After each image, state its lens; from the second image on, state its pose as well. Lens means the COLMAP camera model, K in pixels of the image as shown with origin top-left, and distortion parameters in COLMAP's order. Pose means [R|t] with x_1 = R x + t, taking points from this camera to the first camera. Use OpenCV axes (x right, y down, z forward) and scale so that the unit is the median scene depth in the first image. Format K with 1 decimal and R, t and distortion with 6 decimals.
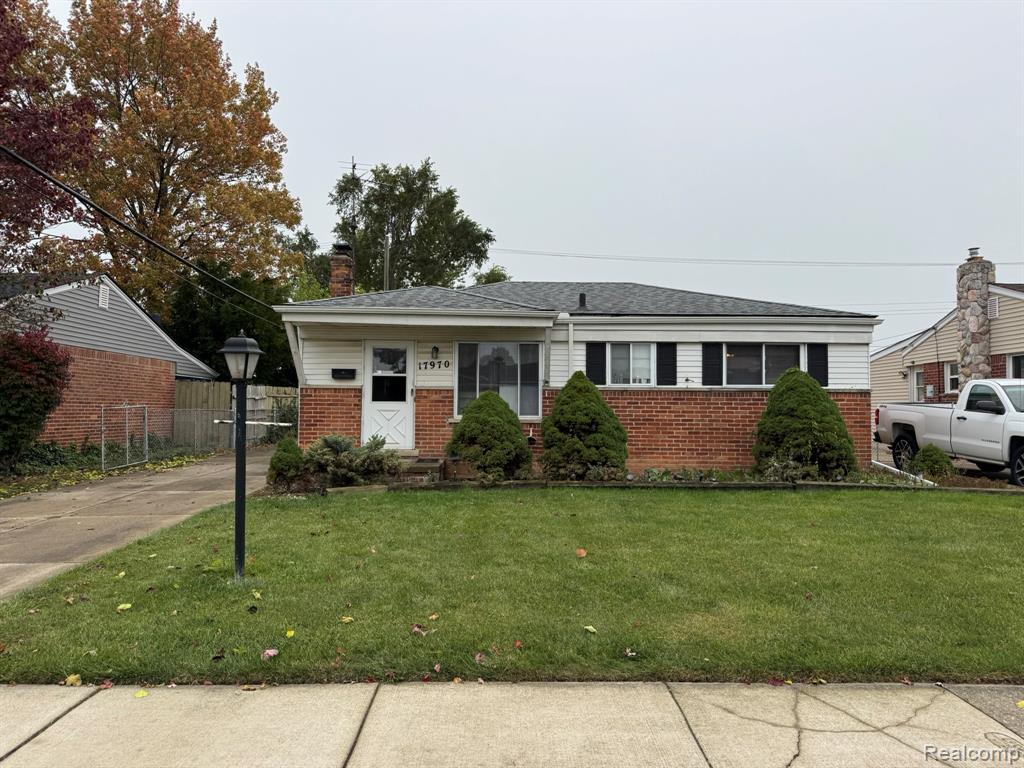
lens RADIAL K [[712.0, 0, 512.8], [0, 712.0, 388.1], [0, 0, 1]] dist [0.045286, -0.032015]
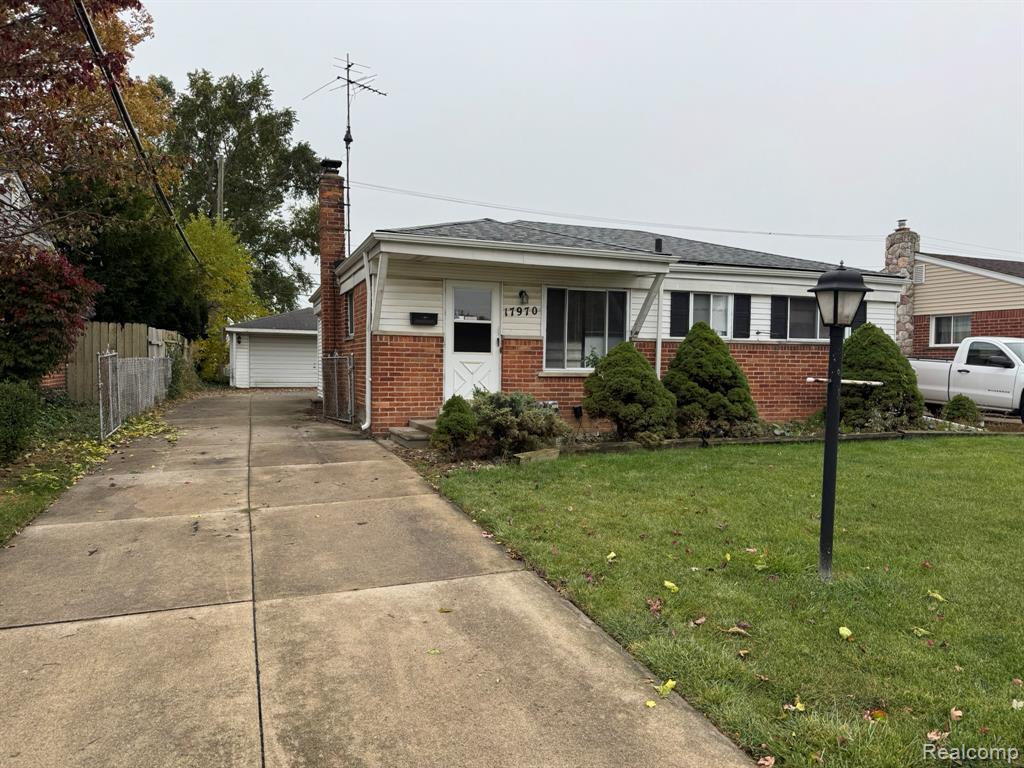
lens RADIAL K [[712.0, 0, 512.2], [0, 712.0, 387.4], [0, 0, 1]] dist [0.045286, -0.032015]
pose [[0.942103, -0.007534, 0.335238, -0.417910], [-0.015309, 0.997739, 0.065446, 0.004050], [-0.334973, -0.066789, 0.939858, 0.168201]]
